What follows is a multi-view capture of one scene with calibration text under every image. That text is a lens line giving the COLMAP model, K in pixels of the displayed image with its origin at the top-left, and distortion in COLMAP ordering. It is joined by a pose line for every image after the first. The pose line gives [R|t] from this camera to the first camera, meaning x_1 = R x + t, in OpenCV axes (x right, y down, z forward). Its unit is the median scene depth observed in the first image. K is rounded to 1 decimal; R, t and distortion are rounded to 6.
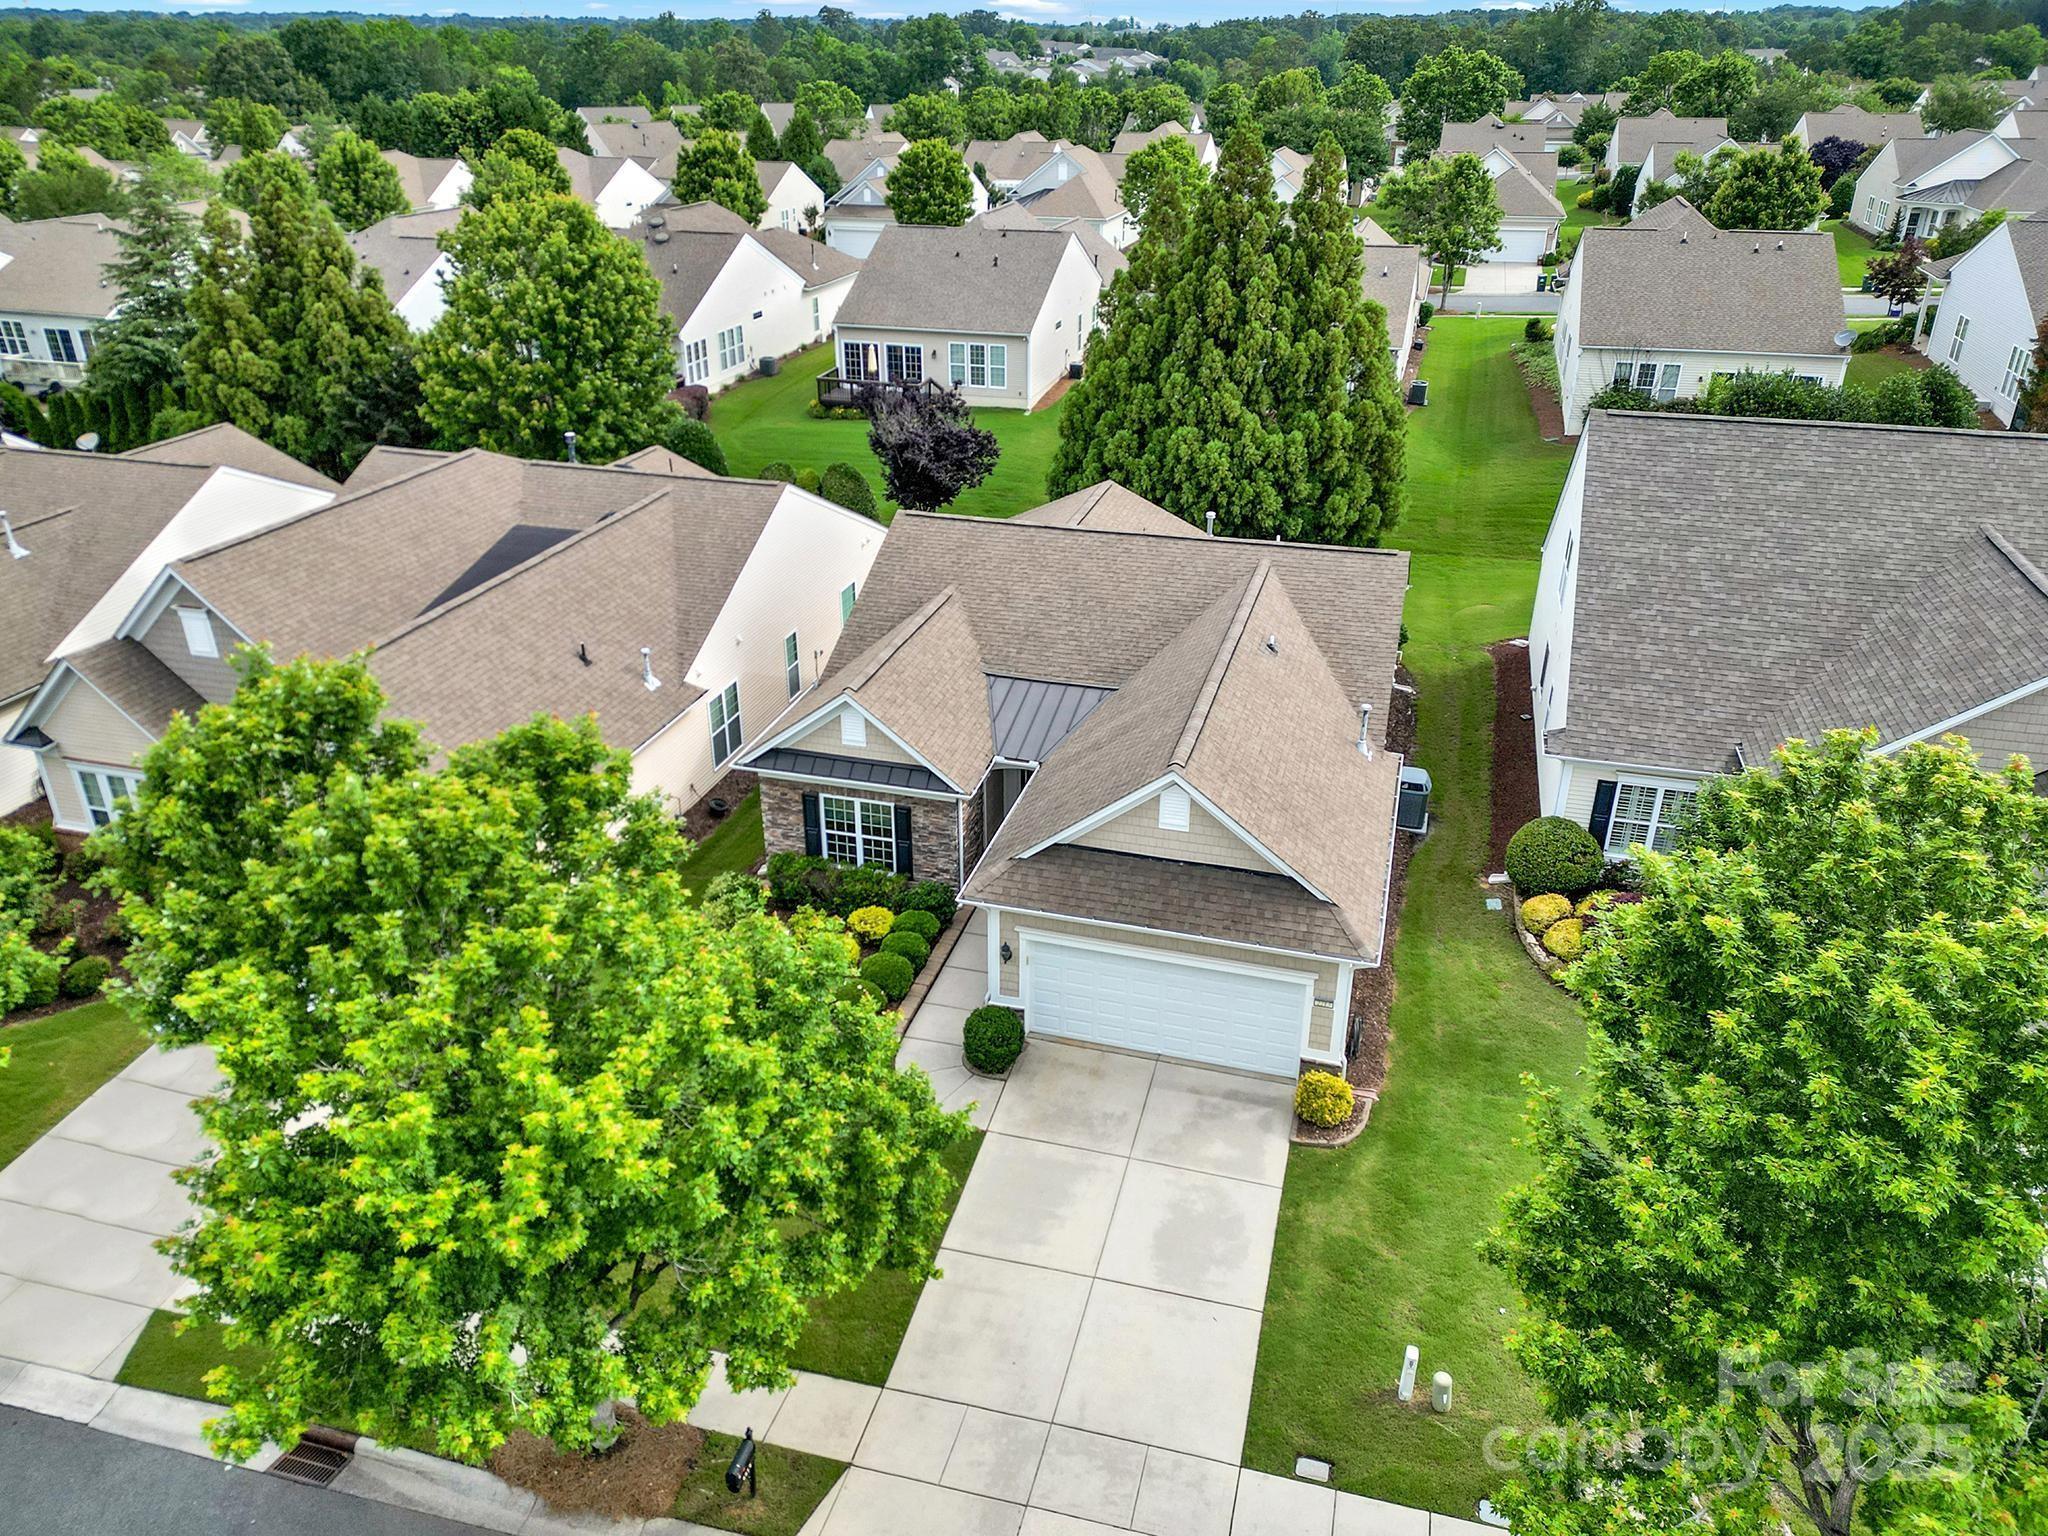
lens RADIAL K [[1455.1, 0, 1015.2], [0, 1455.1, 733.5], [0, 0, 1]] dist [0.085461, -0.084682]
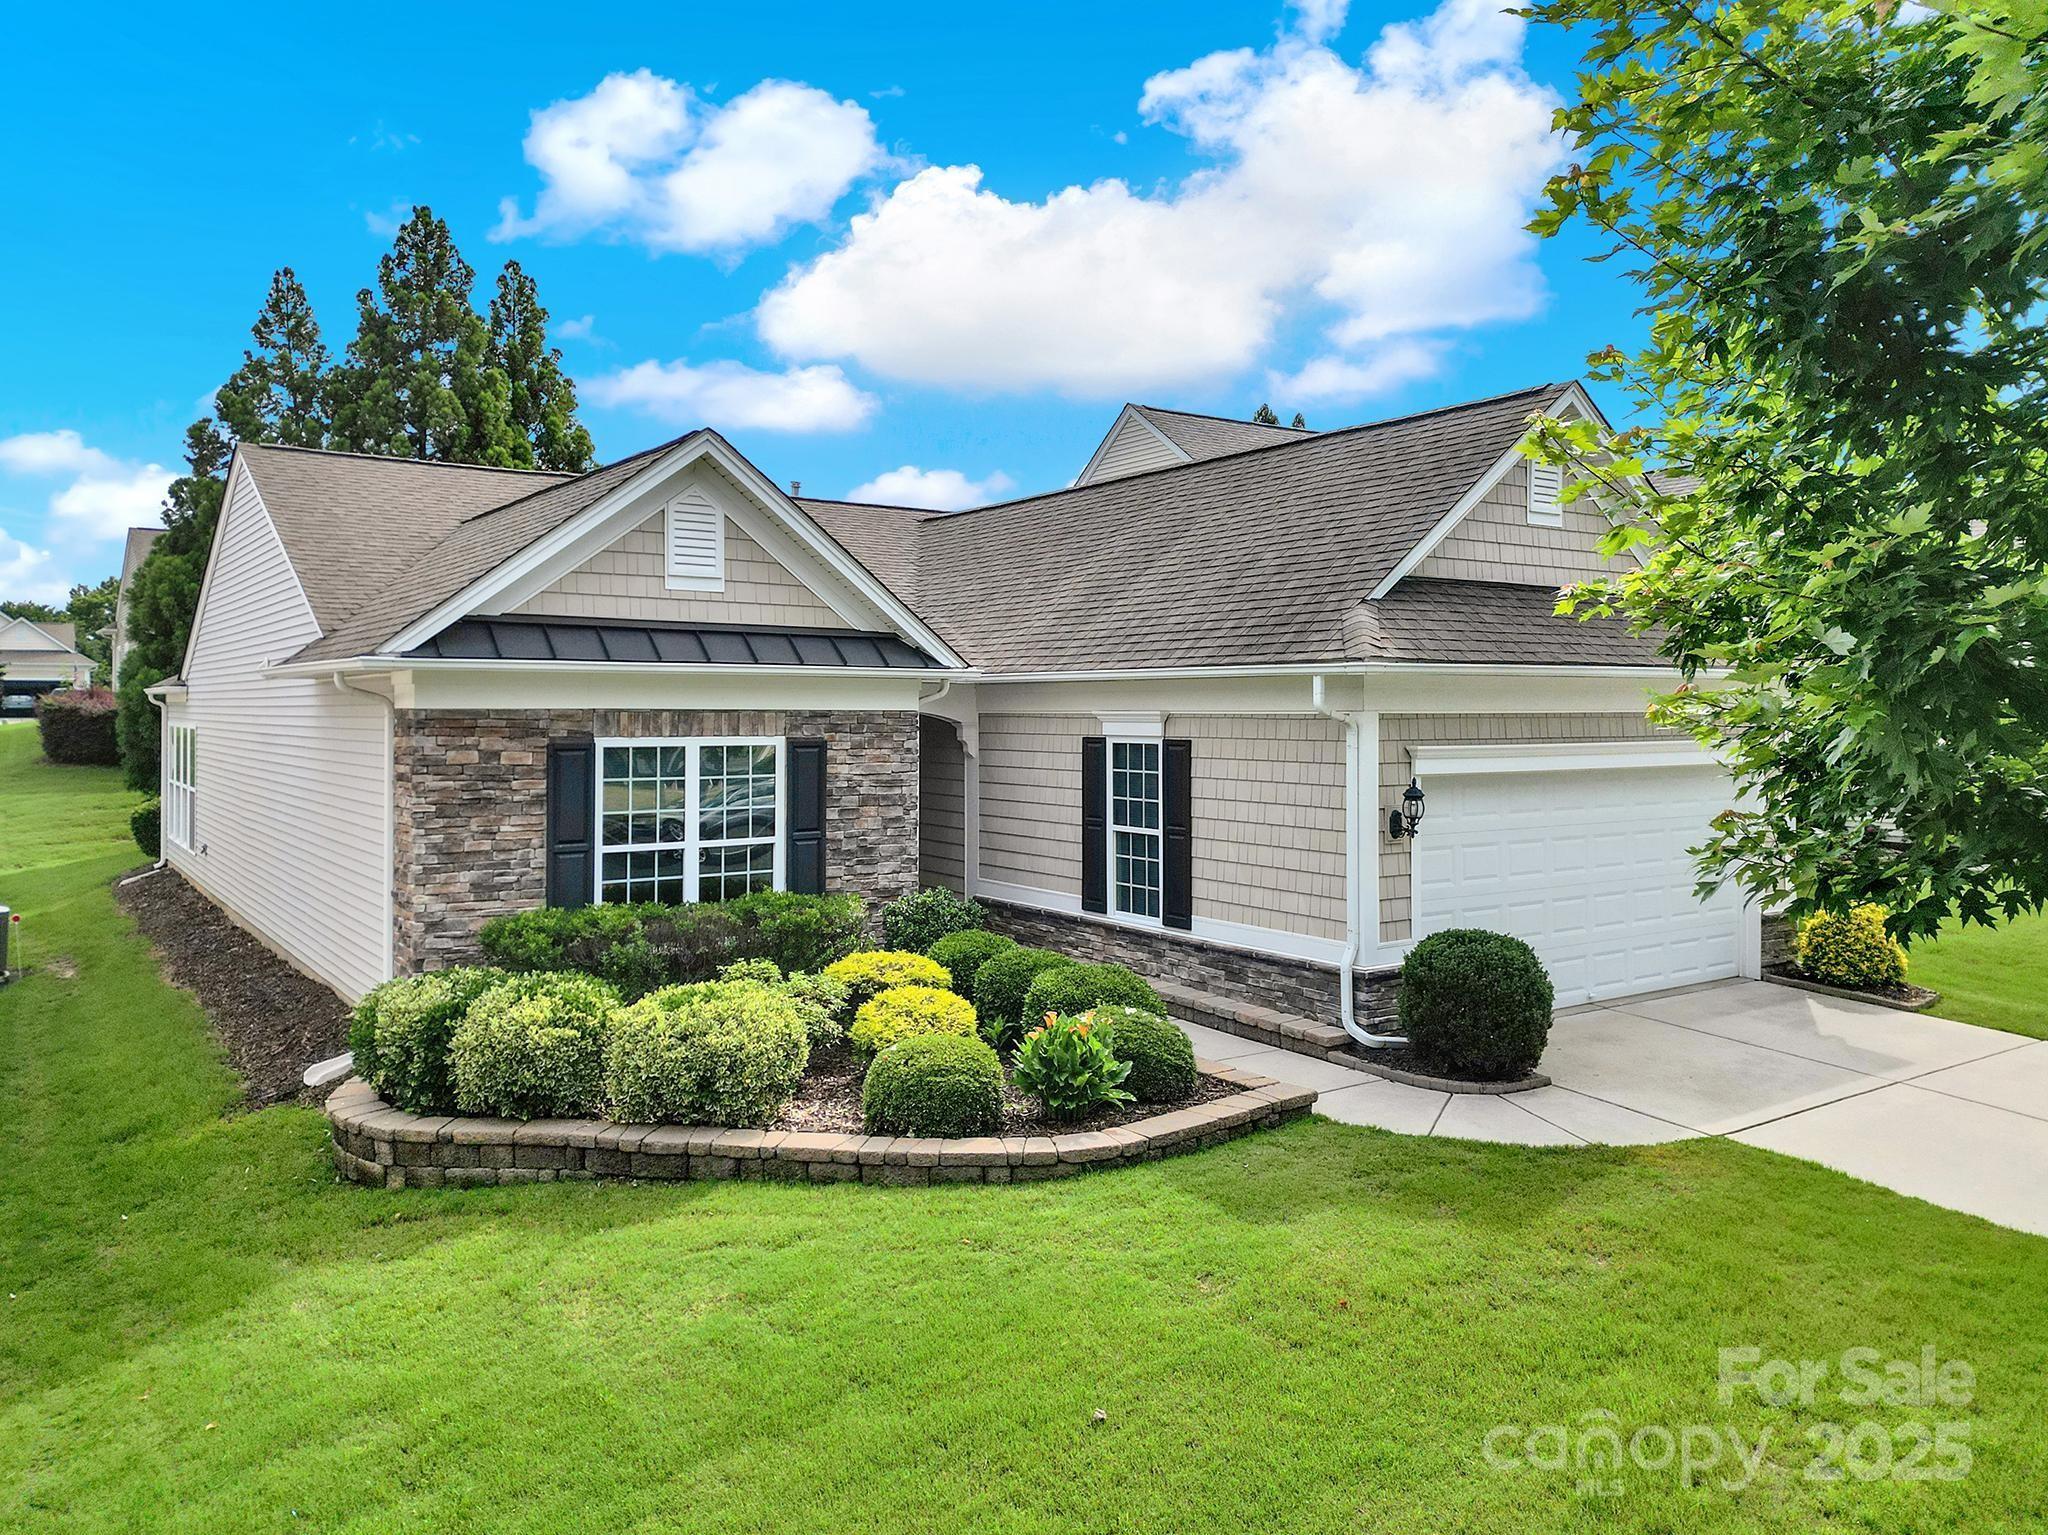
lens RADIAL K [[1455.1, 0, 1015.2], [0, 1455.1, 733.0], [0, 0, 1]] dist [0.085461, -0.084682]
pose [[0.628276, -0.008072, 0.777949, -0.353488], [0.322276, 0.912818, -0.250801, 0.166784], [-0.708101, 0.408286, 0.576103, 0.680829]]
